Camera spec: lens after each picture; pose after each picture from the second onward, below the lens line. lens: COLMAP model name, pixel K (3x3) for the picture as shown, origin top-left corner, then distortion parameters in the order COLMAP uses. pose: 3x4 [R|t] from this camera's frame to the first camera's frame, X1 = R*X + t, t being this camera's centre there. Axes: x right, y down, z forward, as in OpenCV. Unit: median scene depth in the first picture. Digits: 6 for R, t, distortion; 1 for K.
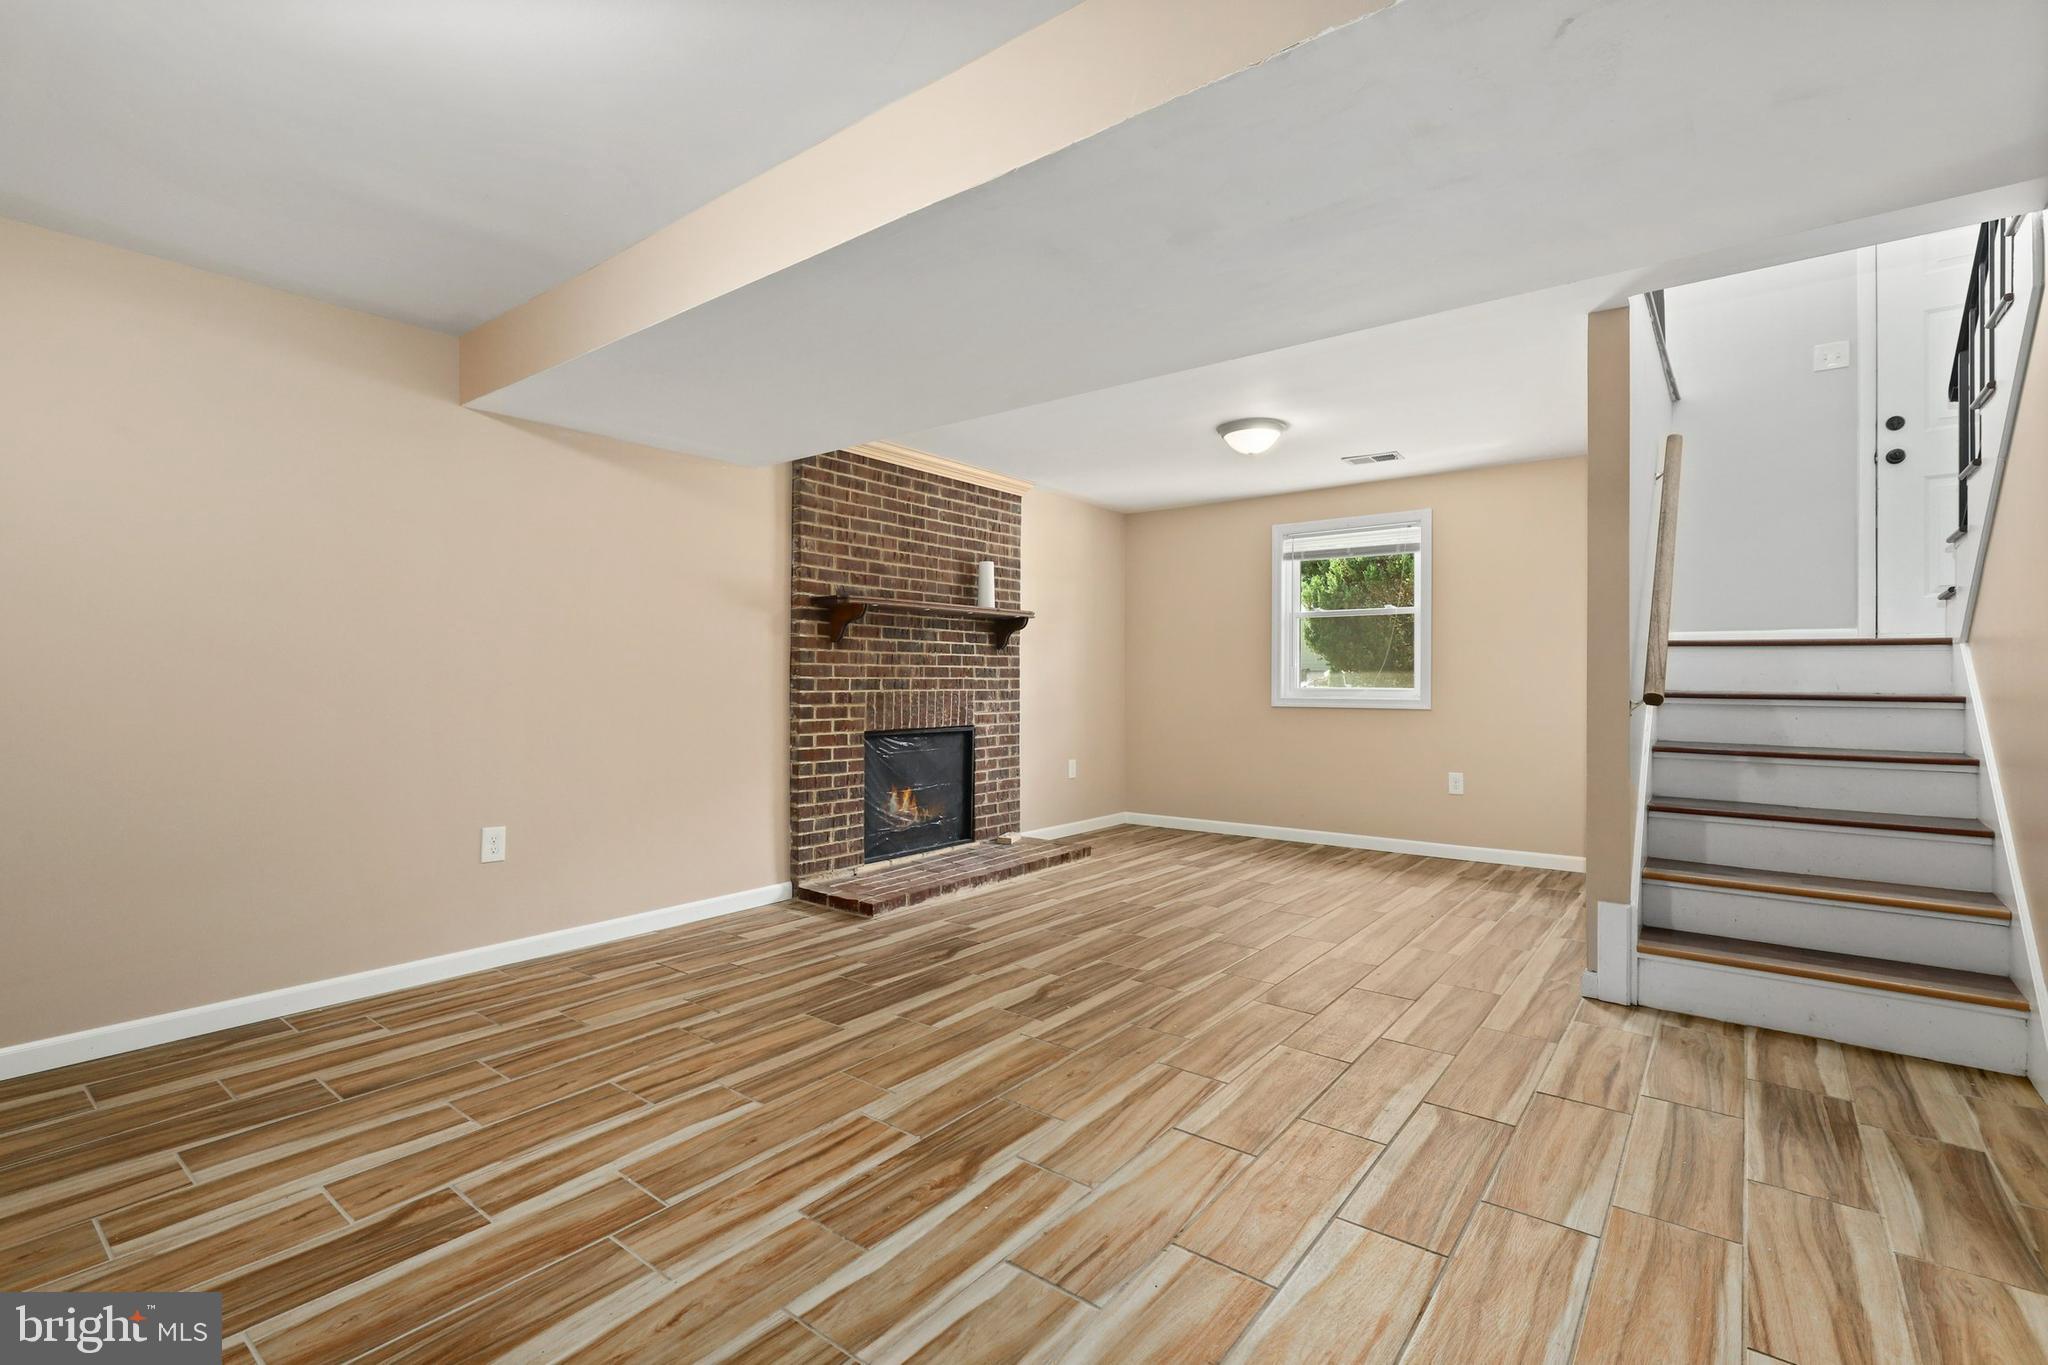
lens RADIAL K [[931.1, 0, 1031.6], [0, 931.1, 672.3], [0, 0, 1]] dist [-0.000219, 0.000568]
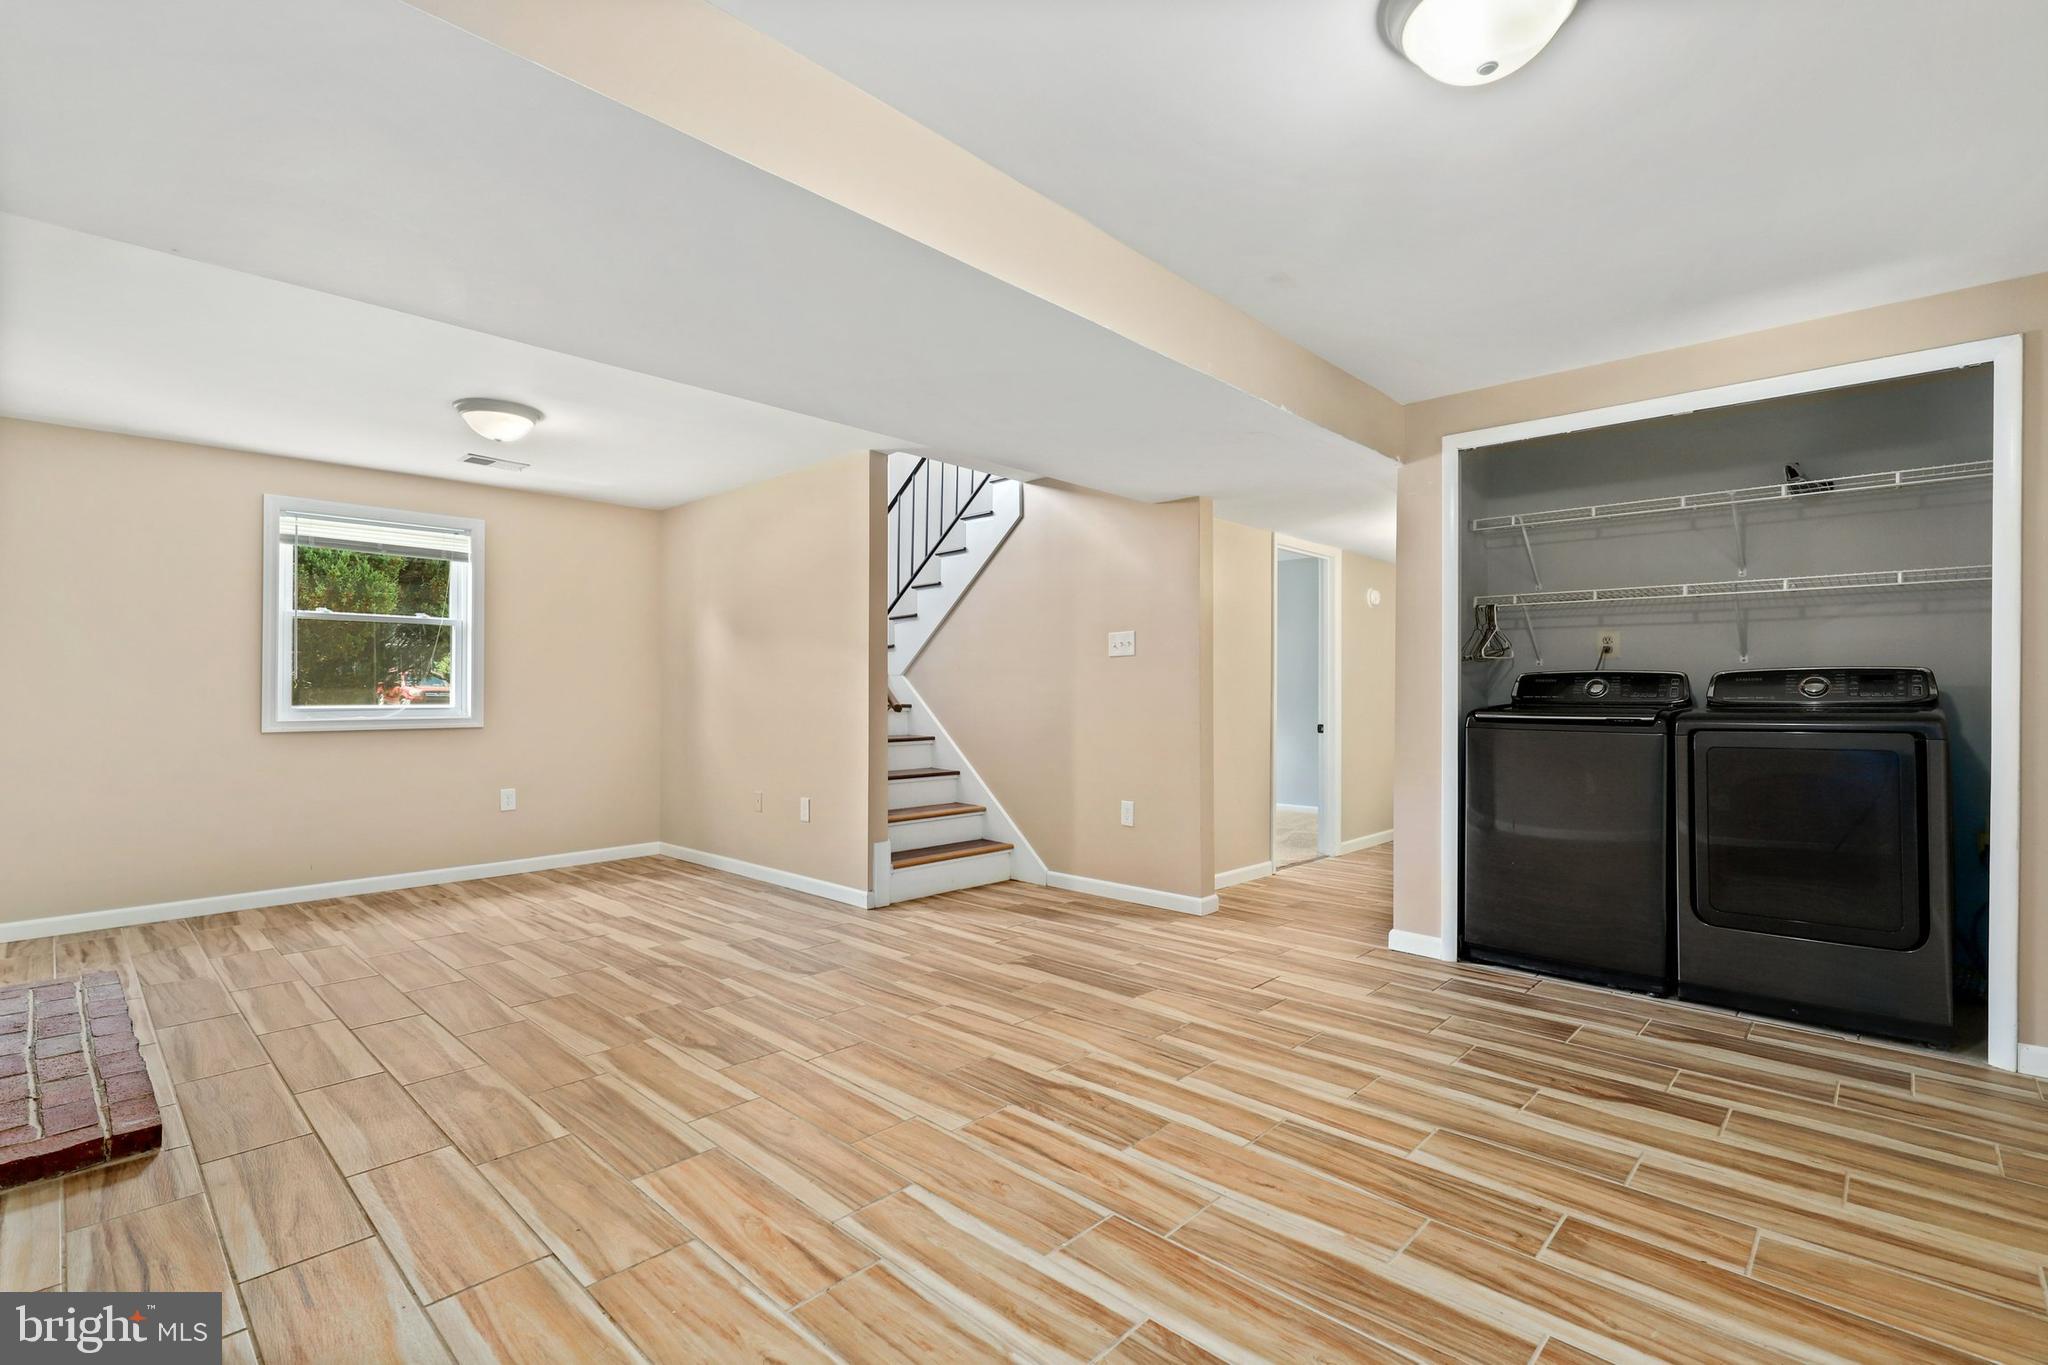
lens RADIAL K [[931.1, 0, 1034.5], [0, 931.1, 692.2], [0, 0, 1]] dist [-0.000219, 0.000568]
pose [[0.088700, 0.003272, 0.996053, -1.245771], [-0.004750, 0.999985, -0.002862, 0.007114], [-0.996047, -0.004478, 0.088714, 0.881852]]
